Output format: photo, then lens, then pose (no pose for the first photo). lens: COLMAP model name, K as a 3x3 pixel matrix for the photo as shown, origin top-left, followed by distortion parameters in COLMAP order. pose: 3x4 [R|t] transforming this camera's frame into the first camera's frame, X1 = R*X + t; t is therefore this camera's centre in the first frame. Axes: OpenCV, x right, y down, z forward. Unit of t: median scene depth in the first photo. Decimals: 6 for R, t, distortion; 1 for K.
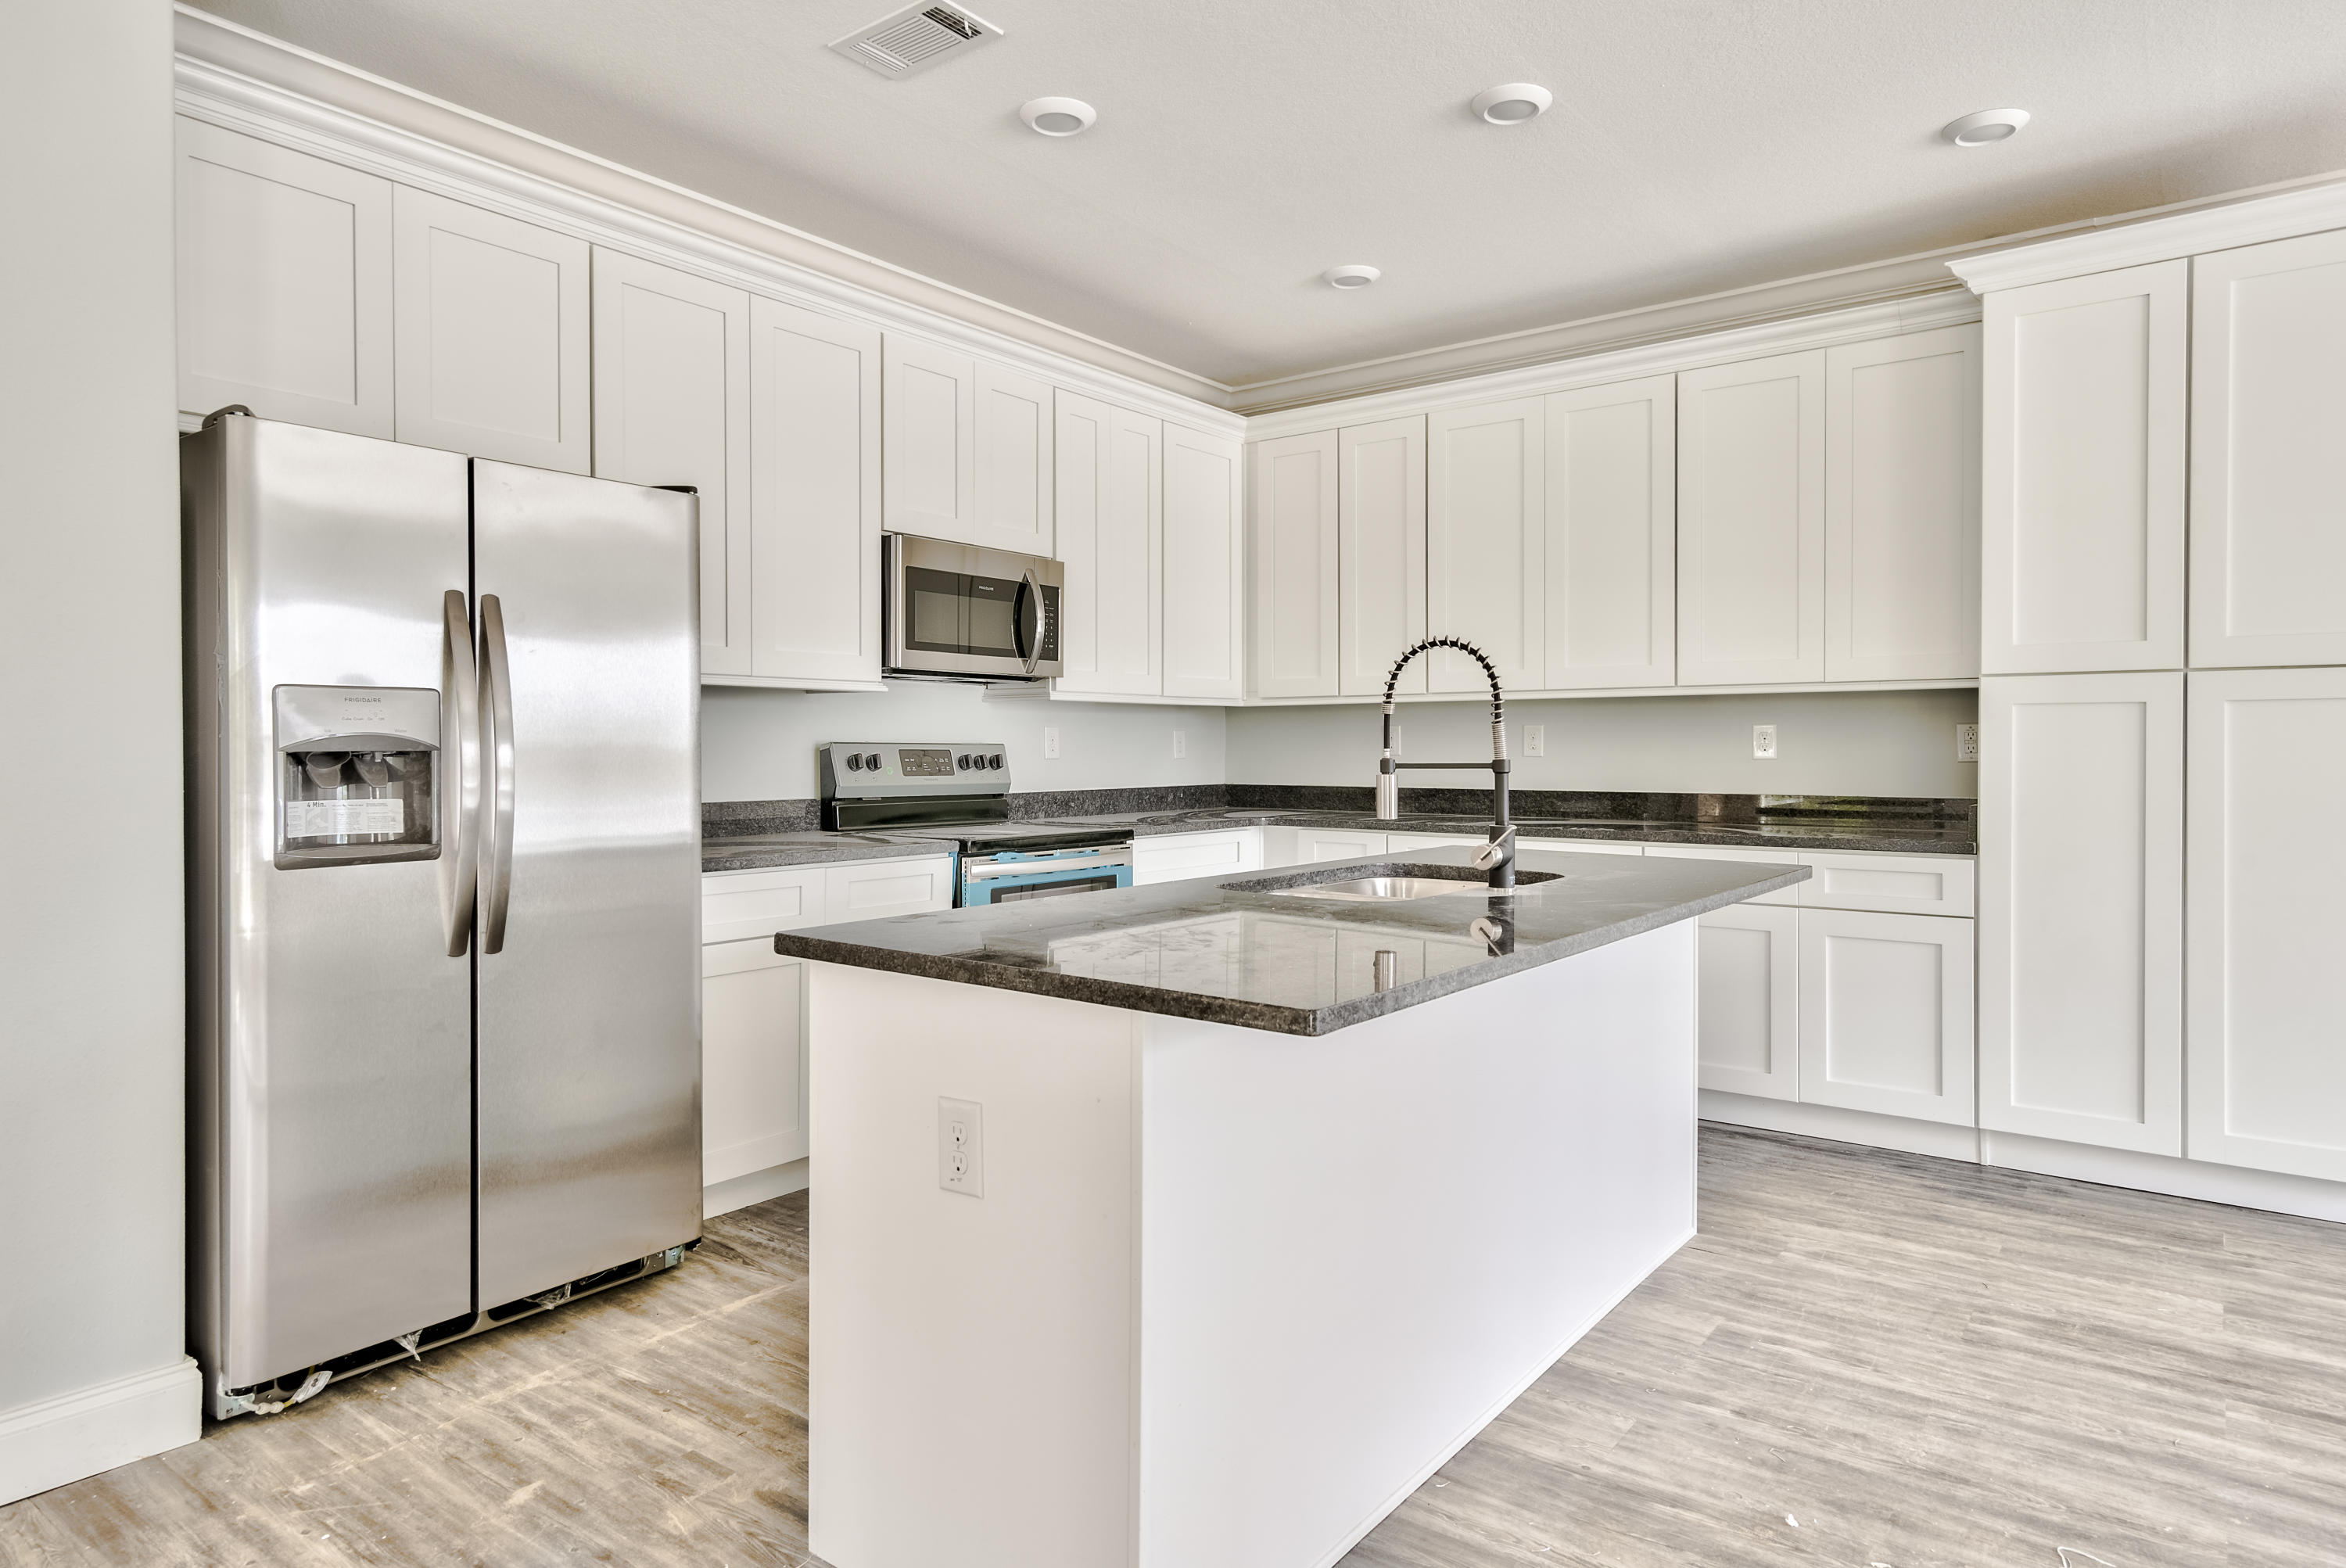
lens RADIAL K [[1409.9, 0, 1176.3], [0, 1409.9, 771.8], [0, 0, 1]] dist [0.007624, -0.000738]
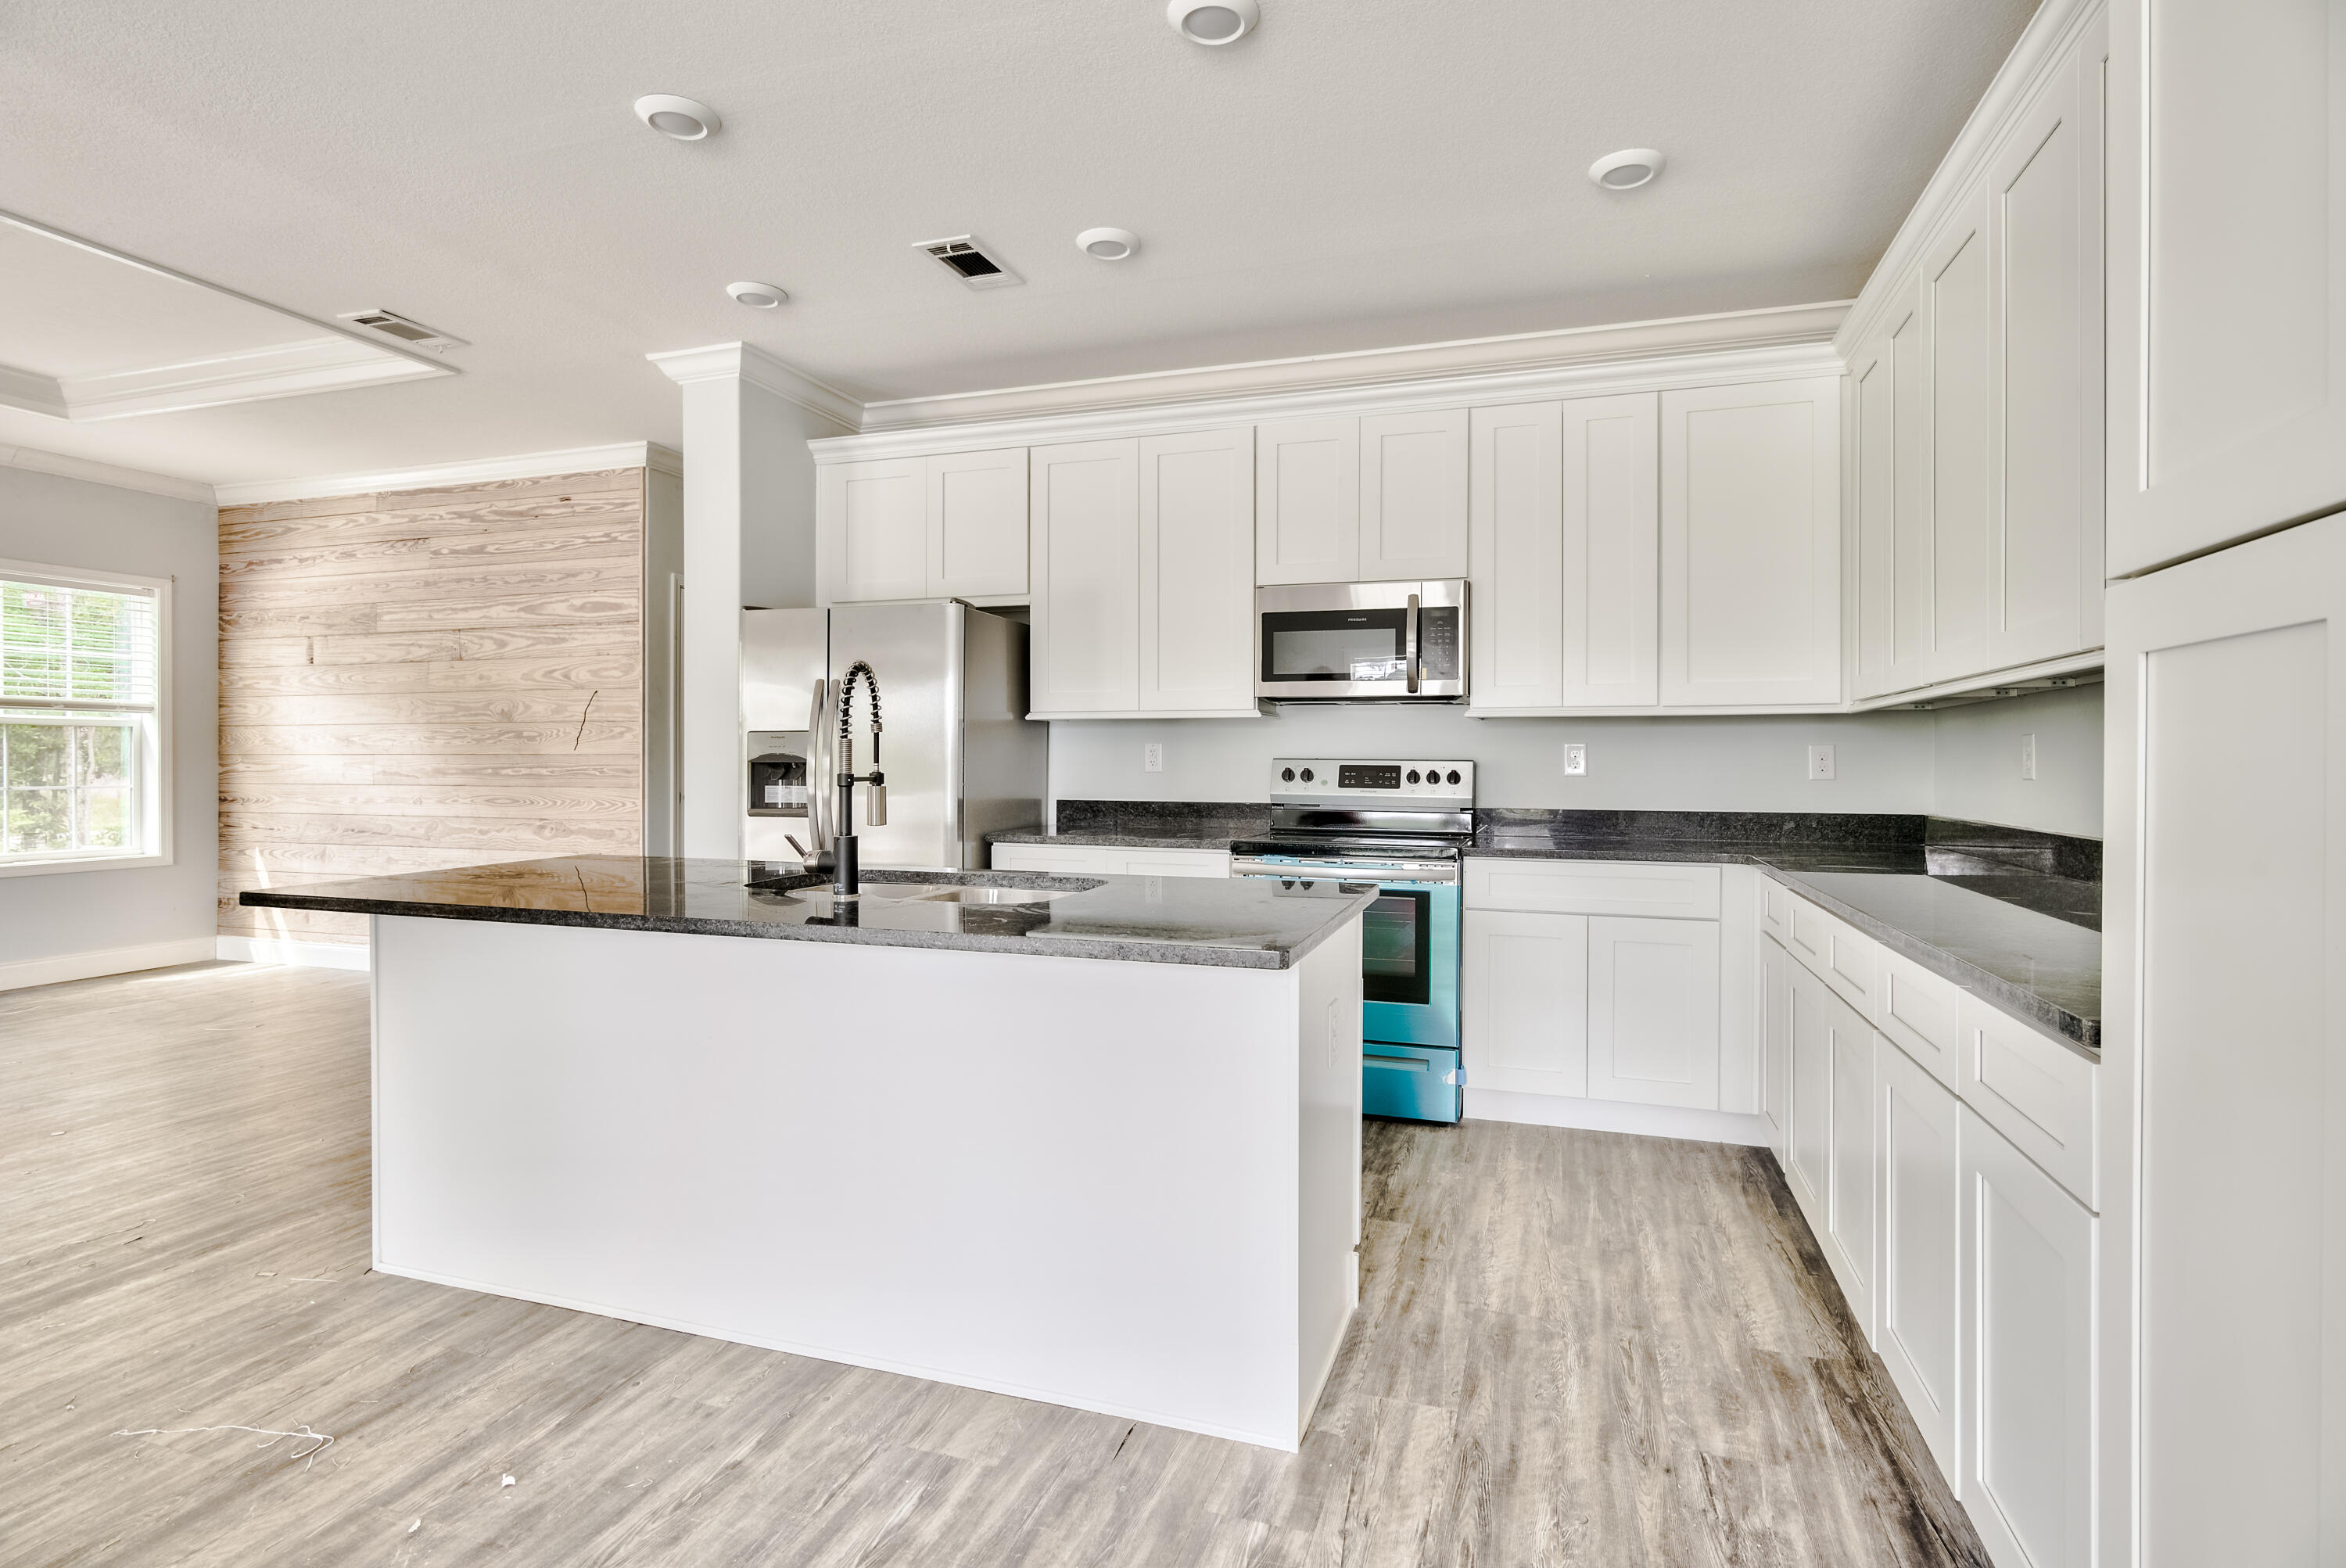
lens RADIAL K [[1170.4, 0, 1173.9], [0, 1170.4, 768.3], [0, 0, 1]] dist [-0.000187, -0.000433]
pose [[0.308223, 0.009853, -0.951263, 1.084751], [-0.020766, 0.999778, 0.003627, -0.021304], [0.951087, 0.018636, 0.308359, 0.905072]]
